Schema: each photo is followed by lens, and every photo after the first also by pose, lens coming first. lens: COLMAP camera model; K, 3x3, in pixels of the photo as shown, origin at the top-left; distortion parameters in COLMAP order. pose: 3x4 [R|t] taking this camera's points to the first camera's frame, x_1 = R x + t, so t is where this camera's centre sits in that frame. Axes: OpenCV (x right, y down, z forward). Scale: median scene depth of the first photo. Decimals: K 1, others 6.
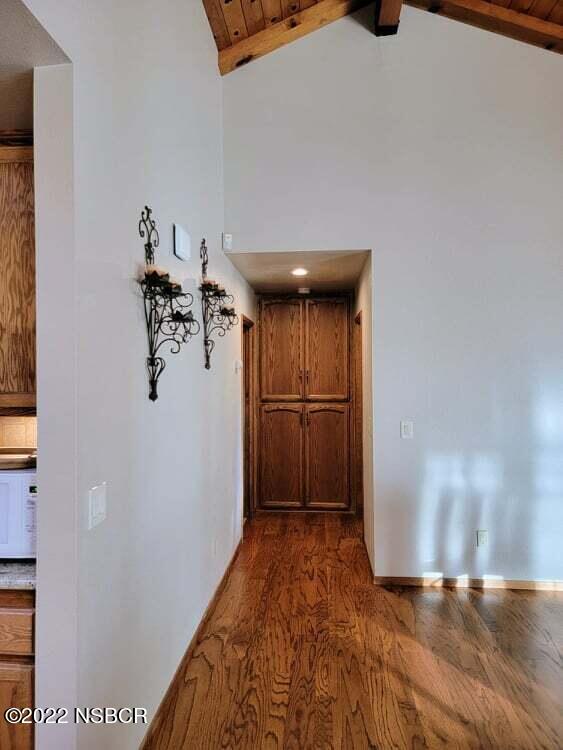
lens RADIAL K [[517.4, 0, 278.8], [0, 517.4, 372.7], [0, 0, 1]] dist [0.073473, -0.066409]
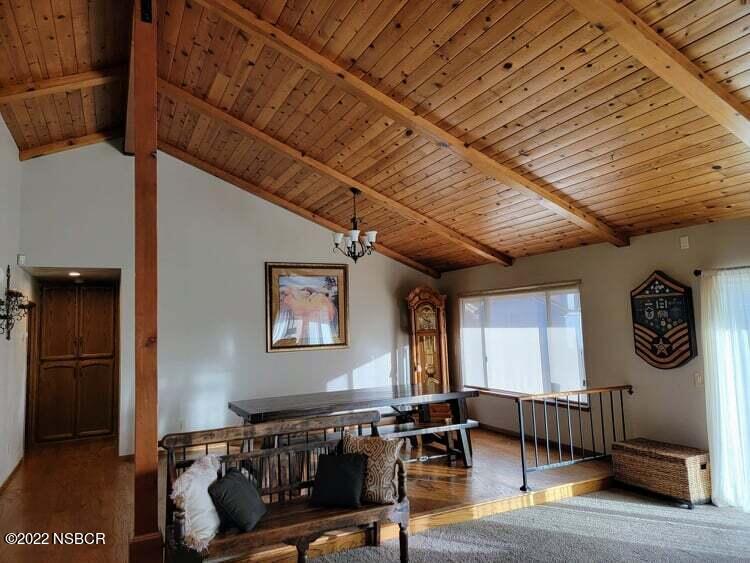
lens RADIAL K [[517.4, 0, 381.3], [0, 517.4, 282.2], [0, 0, 1]] dist [0.073473, -0.066409]
pose [[0.851691, 0.021095, 0.523620, -0.001731], [0.027747, 0.995973, -0.085256, -0.008226], [-0.523309, 0.087140, 0.847676, -0.667089]]
